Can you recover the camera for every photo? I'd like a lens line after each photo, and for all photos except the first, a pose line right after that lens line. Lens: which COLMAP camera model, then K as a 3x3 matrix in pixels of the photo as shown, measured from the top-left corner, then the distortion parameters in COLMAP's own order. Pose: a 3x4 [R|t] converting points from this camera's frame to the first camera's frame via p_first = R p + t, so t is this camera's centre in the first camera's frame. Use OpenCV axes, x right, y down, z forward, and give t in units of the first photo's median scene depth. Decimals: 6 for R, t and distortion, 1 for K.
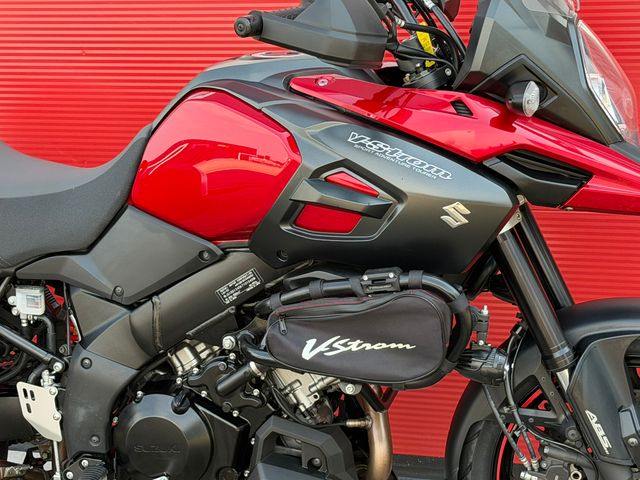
lens RADIAL K [[1456.7, 0, 320.0], [0, 1456.7, 240.0], [0, 0, 1]] dist [0.093057, 0.682260]
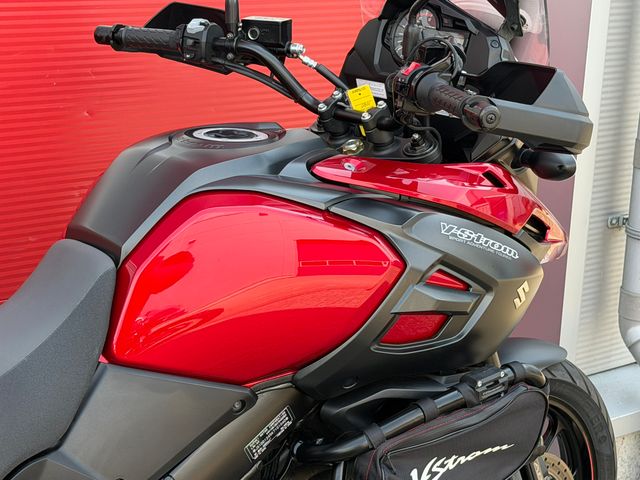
lens RADIAL K [[1442.3, 0, 320.0], [0, 1442.3, 240.0], [0, 0, 1]] dist [0.155307, 0.297926]
pose [[0.559864, -0.151862, 0.814549, -0.660341], [0.128173, 0.987101, 0.095935, -0.142709], [-0.818611, 0.050693, 0.572107, 0.523639]]
